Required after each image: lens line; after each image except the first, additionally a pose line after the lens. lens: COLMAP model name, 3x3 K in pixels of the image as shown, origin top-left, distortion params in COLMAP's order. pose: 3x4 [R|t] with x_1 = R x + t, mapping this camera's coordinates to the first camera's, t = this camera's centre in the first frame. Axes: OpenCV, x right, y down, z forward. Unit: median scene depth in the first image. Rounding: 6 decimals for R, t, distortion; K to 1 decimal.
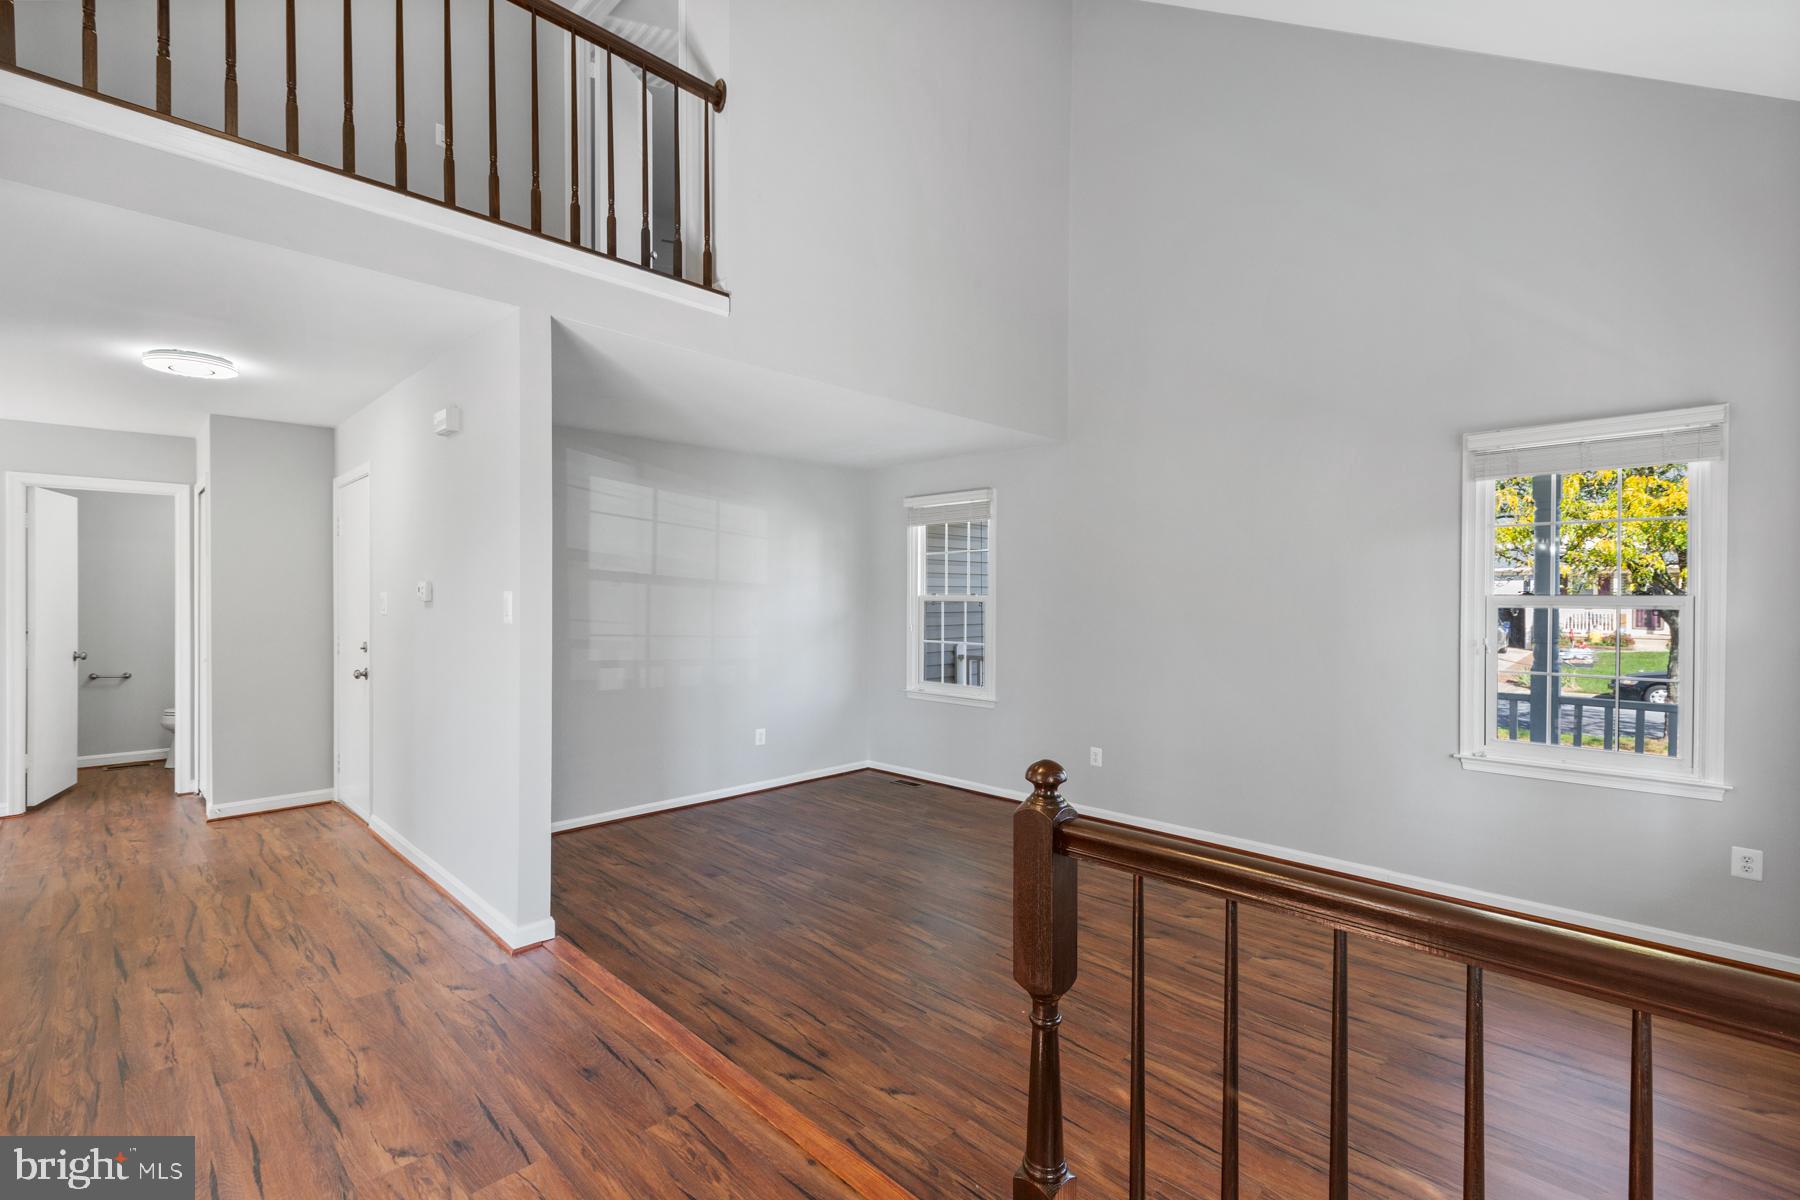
lens RADIAL K [[808.6, 0, 894.6], [0, 808.6, 599.4], [0, 0, 1]] dist [0.001073, -0.000067]
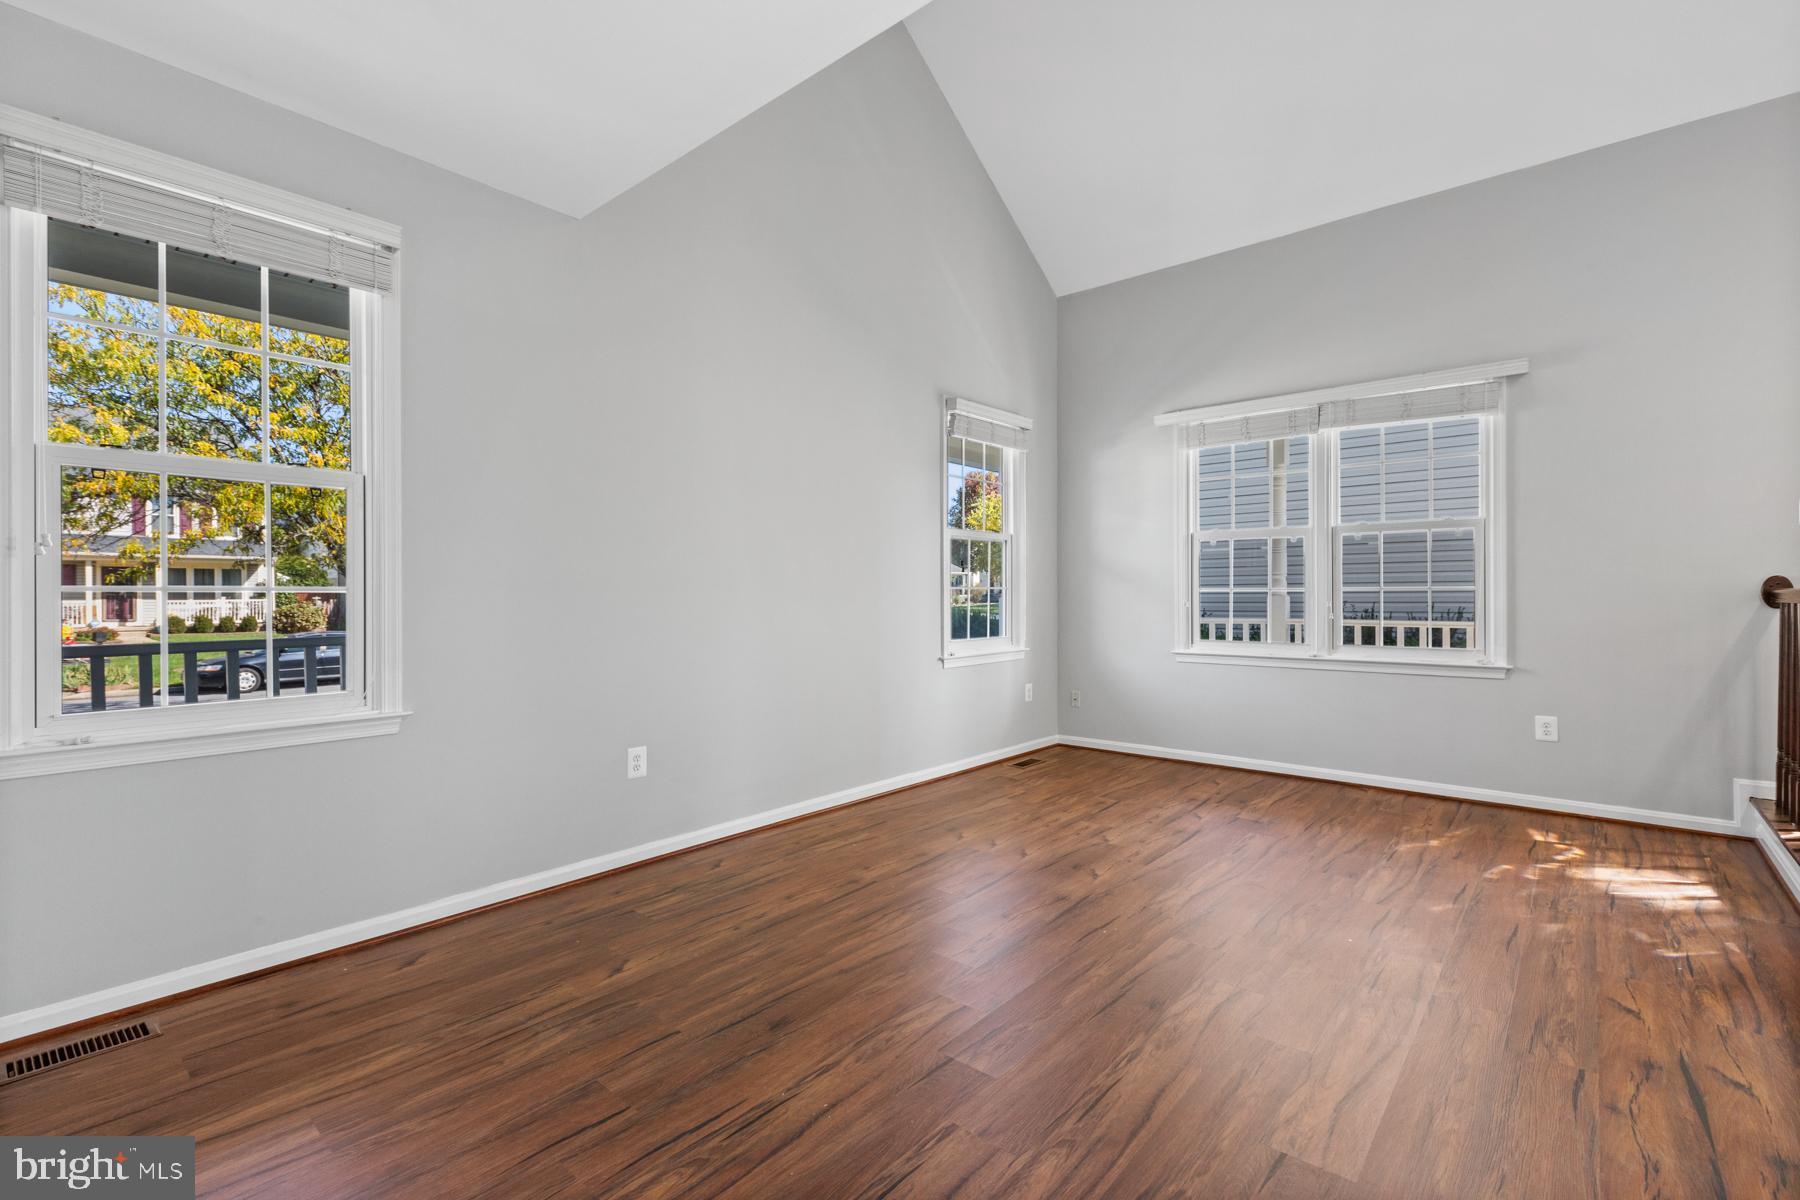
lens RADIAL K [[808.6, 0, 894.3], [0, 808.6, 593.3], [0, 0, 1]] dist [0.001073, -0.000067]
pose [[-0.074812, -0.000249, 0.997198, -0.385319], [0.010991, 0.999939, 0.001074, 0.071027], [-0.997137, 0.011041, -0.074805, 0.878925]]
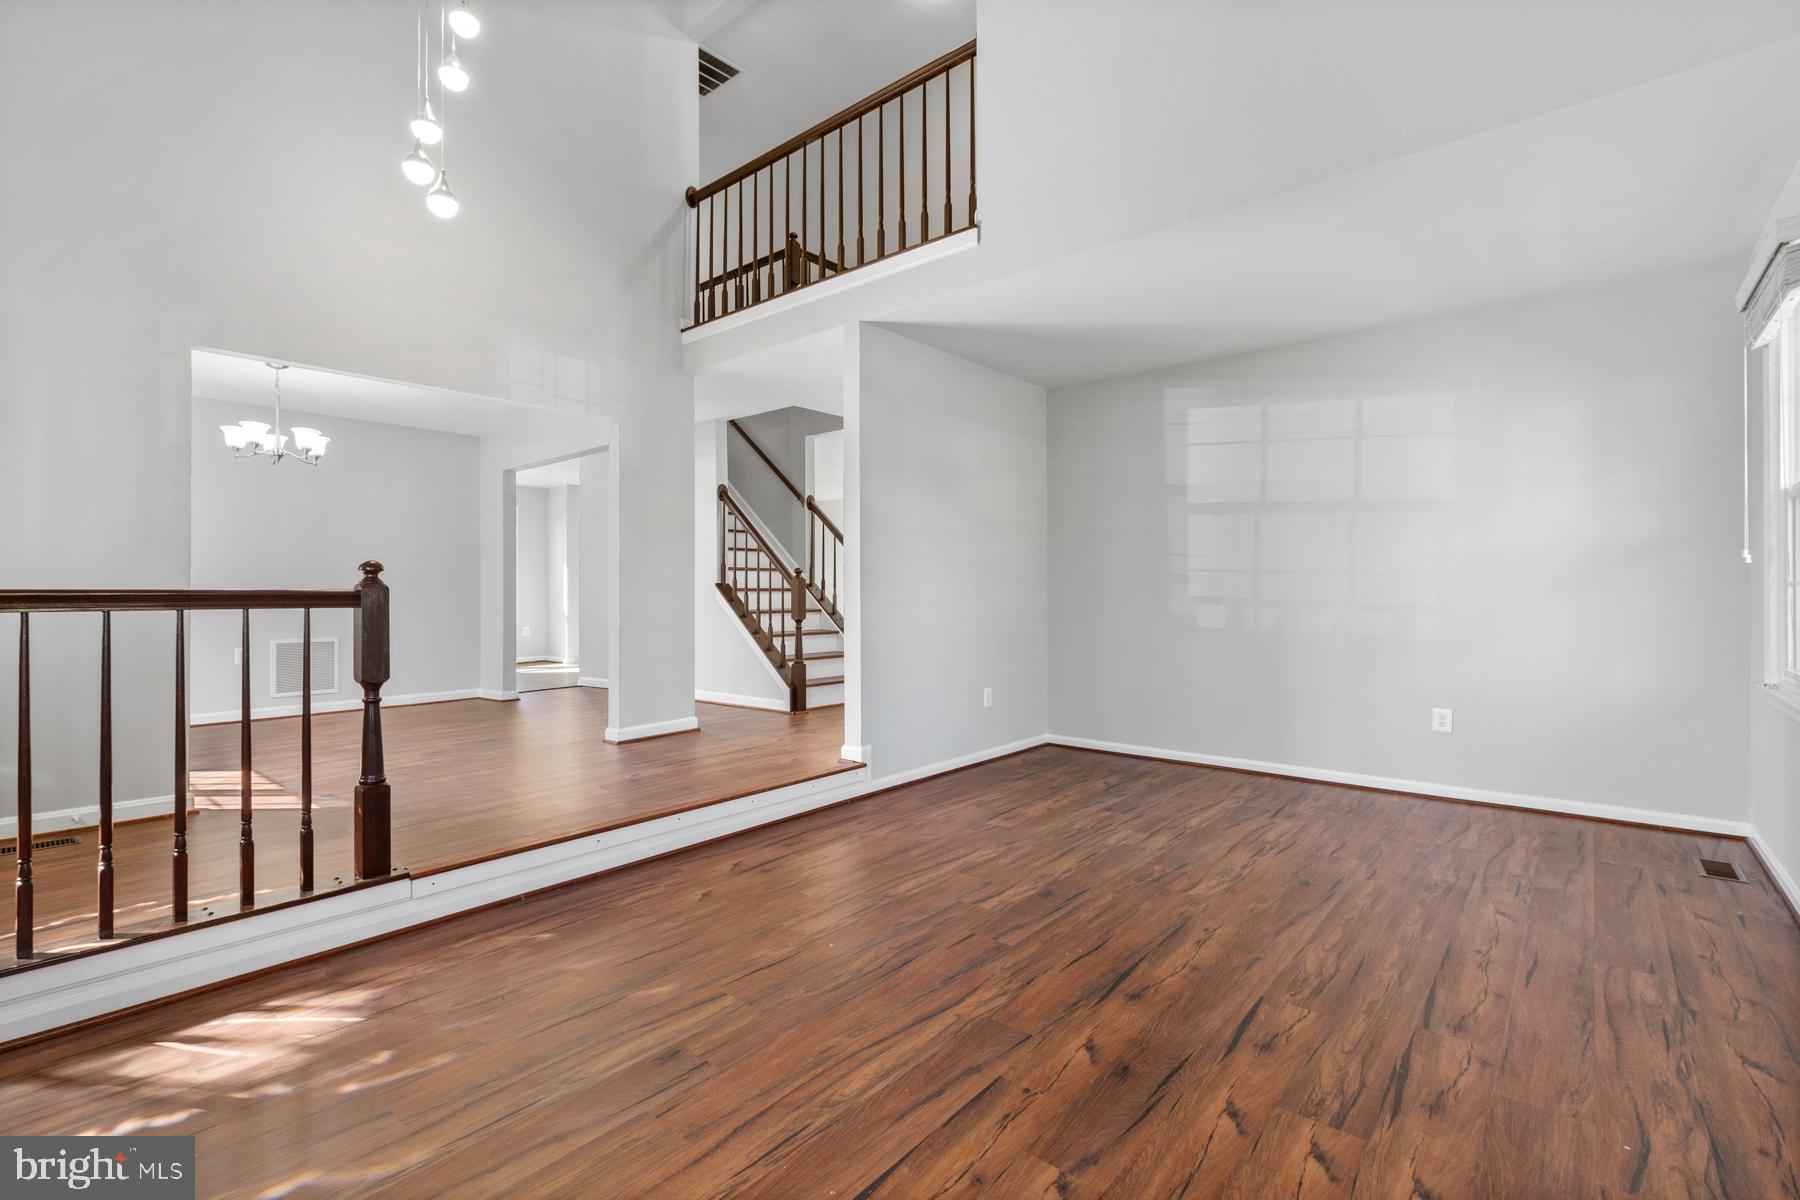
lens RADIAL K [[808.6, 0, 895.0], [0, 808.6, 592.9], [0, 0, 1]] dist [0.001073, -0.000067]
pose [[0.079733, -0.000946, -0.996816, 0.580516], [-0.004862, 0.999987, -0.001338, 0.075357], [0.996804, 0.004953, 0.079728, 0.562777]]
